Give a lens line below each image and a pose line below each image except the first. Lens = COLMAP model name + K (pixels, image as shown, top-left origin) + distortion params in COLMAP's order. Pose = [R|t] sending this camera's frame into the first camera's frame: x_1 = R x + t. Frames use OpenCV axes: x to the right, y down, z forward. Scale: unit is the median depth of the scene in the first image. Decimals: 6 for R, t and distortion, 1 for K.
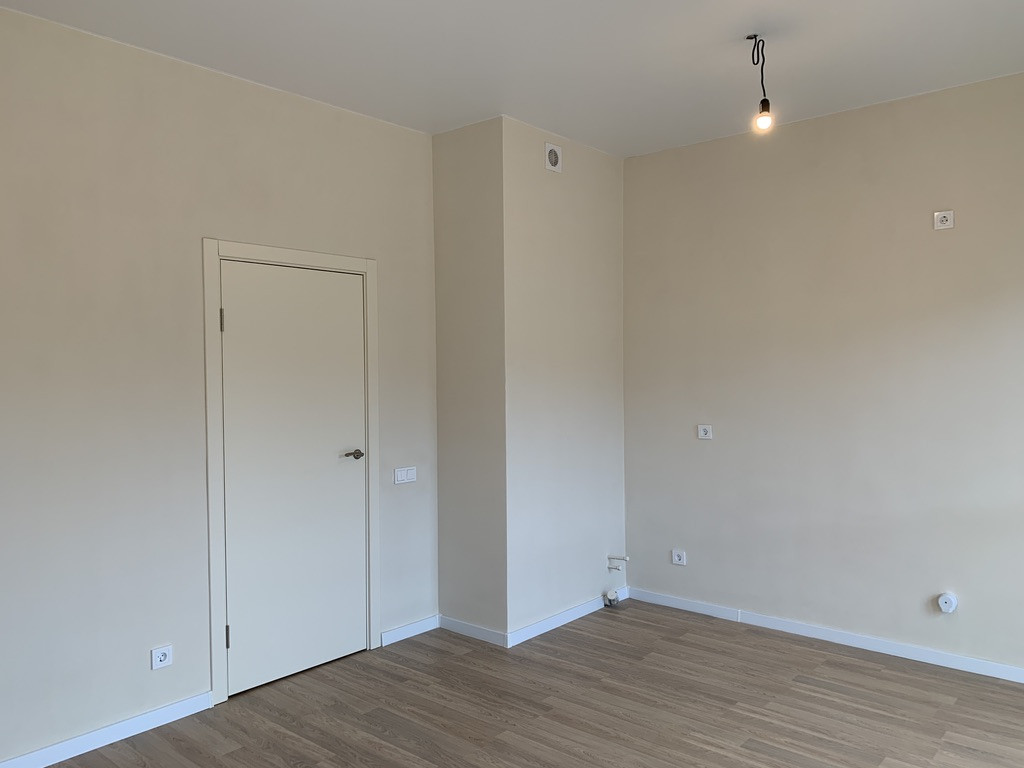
lens RADIAL K [[773.3, 0, 512.0], [0, 773.3, 384.0], [0, 0, 1]] dist [0.011775, 0.004723]
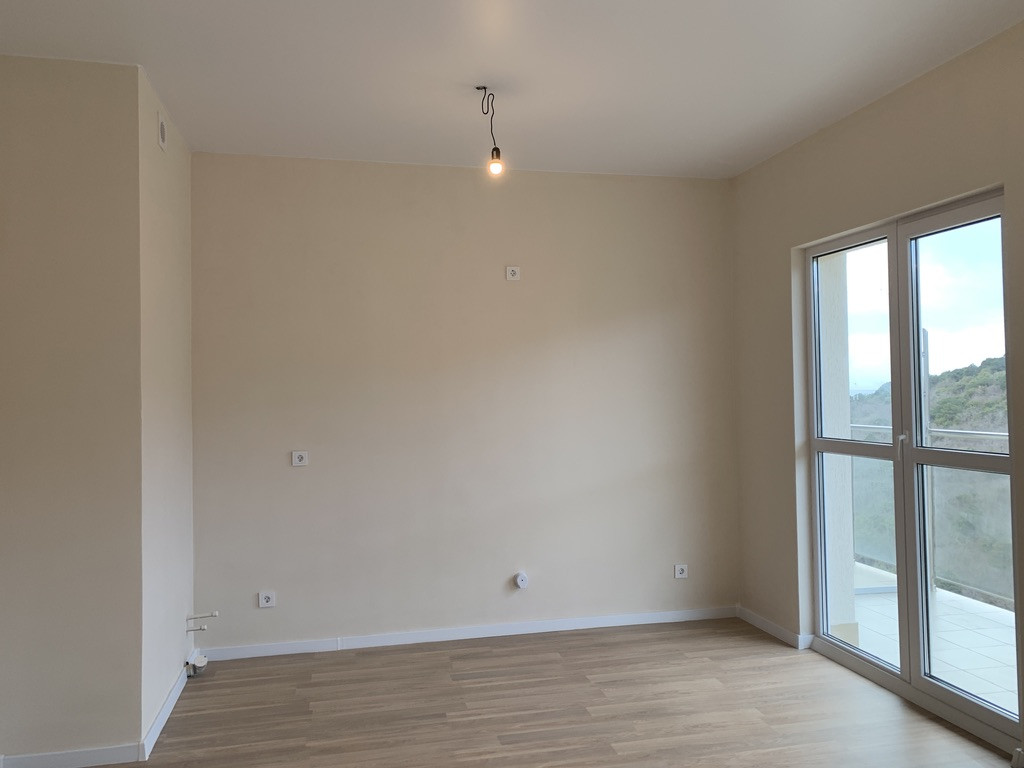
lens RADIAL K [[774.8, 0, 512.0], [0, 774.8, 384.0], [0, 0, 1]] dist [0.024205, 0.000174]
pose [[0.594499, 0.013924, 0.803976, -0.445455], [0.018054, 0.999367, -0.030657, 0.004726], [-0.803893, 0.032740, 0.593871, 0.268942]]
